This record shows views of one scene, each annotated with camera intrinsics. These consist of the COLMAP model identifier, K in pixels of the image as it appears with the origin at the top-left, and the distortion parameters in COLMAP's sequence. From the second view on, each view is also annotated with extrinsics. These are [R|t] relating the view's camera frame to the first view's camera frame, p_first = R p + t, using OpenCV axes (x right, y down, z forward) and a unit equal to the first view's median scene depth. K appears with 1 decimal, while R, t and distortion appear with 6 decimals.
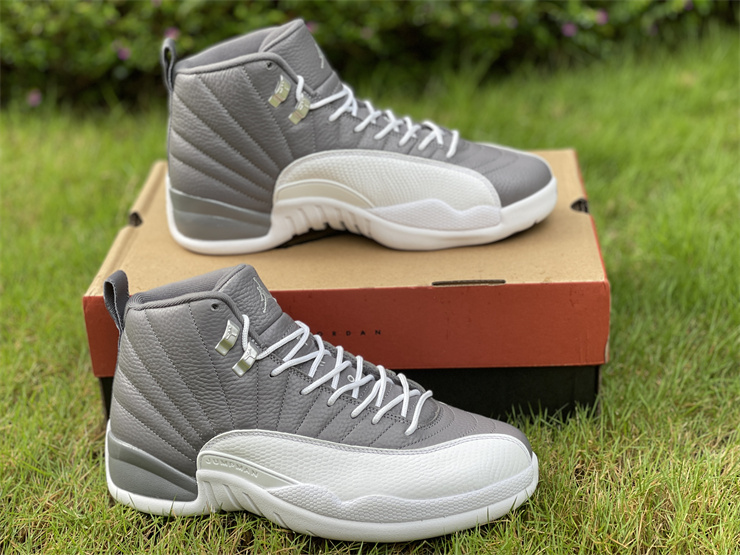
lens RADIAL K [[1383.0, 0, 370.0], [0, 1383.0, 277.5], [0, 0, 1]] dist [0.348867, -0.396676]
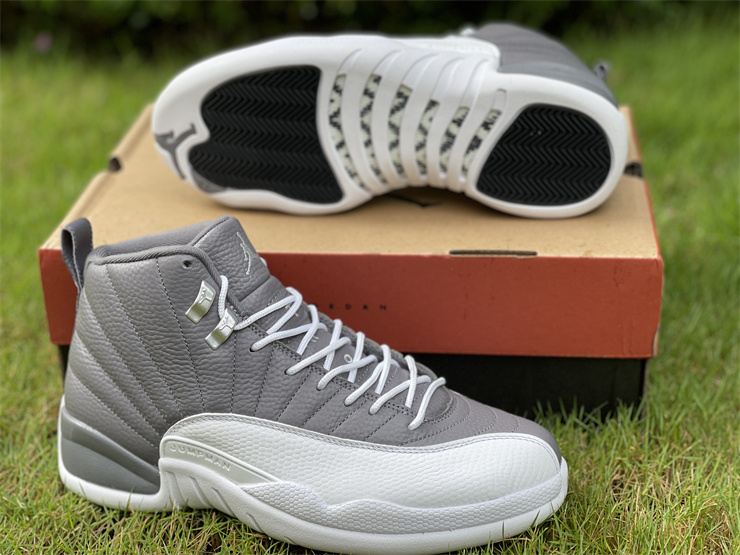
lens RADIAL K [[1383.0, 0, 370.0], [0, 1383.0, 277.5], [0, 0, 1]] dist [0.348867, -0.396676]
pose [[0.998317, 0.047449, -0.033337, 0.024625], [-0.047198, 0.998851, 0.008280, 0.016167], [0.033691, -0.006693, 0.999410, 0.161310]]
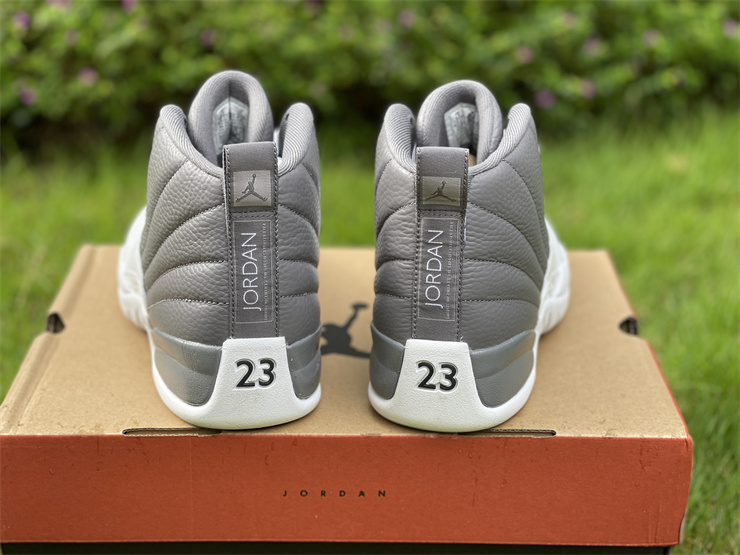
lens RADIAL K [[1383.0, 0, 370.0], [0, 1383.0, 277.5], [0, 0, 1]] dist [0.348867, -0.396676]
pose [[0.994970, 0.043058, 0.090453, -0.080107], [-0.039804, 0.998505, -0.037473, -0.050762], [-0.091931, 0.033685, 0.995195, 0.262084]]
